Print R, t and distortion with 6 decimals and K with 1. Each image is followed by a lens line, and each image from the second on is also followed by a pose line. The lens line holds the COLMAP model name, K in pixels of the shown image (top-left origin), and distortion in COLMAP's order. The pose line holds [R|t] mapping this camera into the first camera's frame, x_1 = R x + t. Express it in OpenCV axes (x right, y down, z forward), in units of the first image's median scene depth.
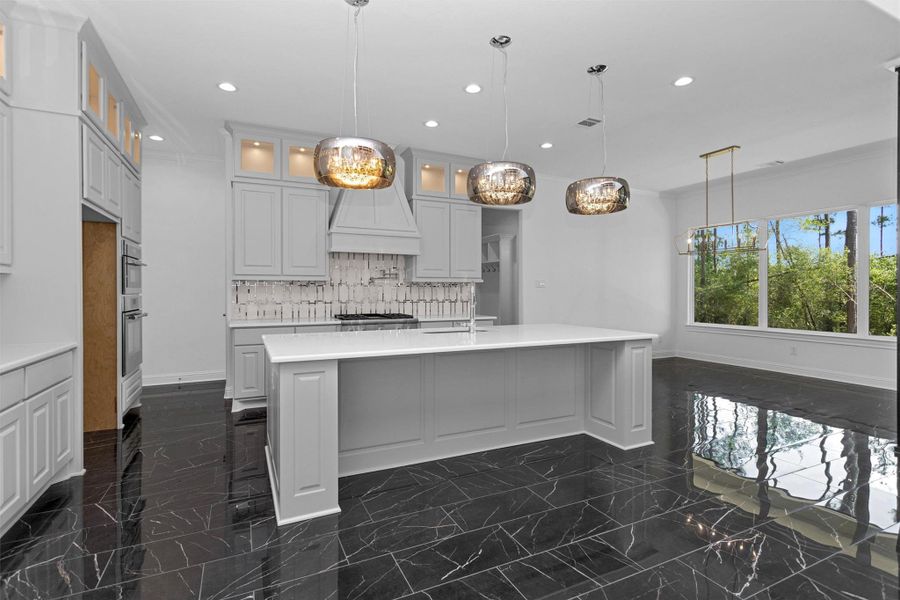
lens RADIAL K [[428.2, 0, 447.8], [0, 428.2, 299.9], [0, 0, 1]] dist [-0.001748, 0.000633]
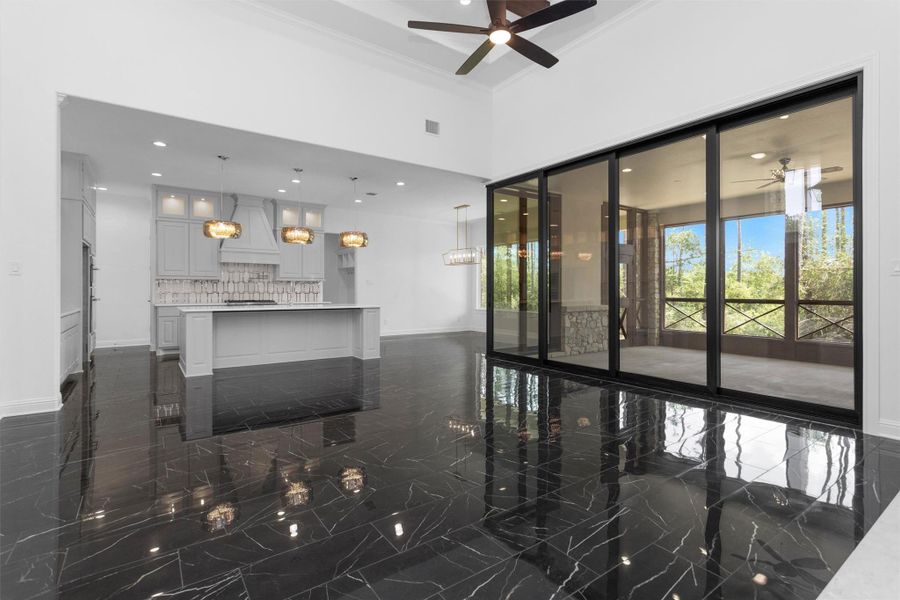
lens RADIAL K [[428.2, 0, 450.7], [0, 428.2, 295.9], [0, 0, 1]] dist [-0.001748, 0.000633]
pose [[0.985143, -0.001713, 0.171726, 0.306547], [0.003723, 0.999928, -0.011381, 0.038942], [-0.171695, 0.011851, 0.985079, -0.756270]]
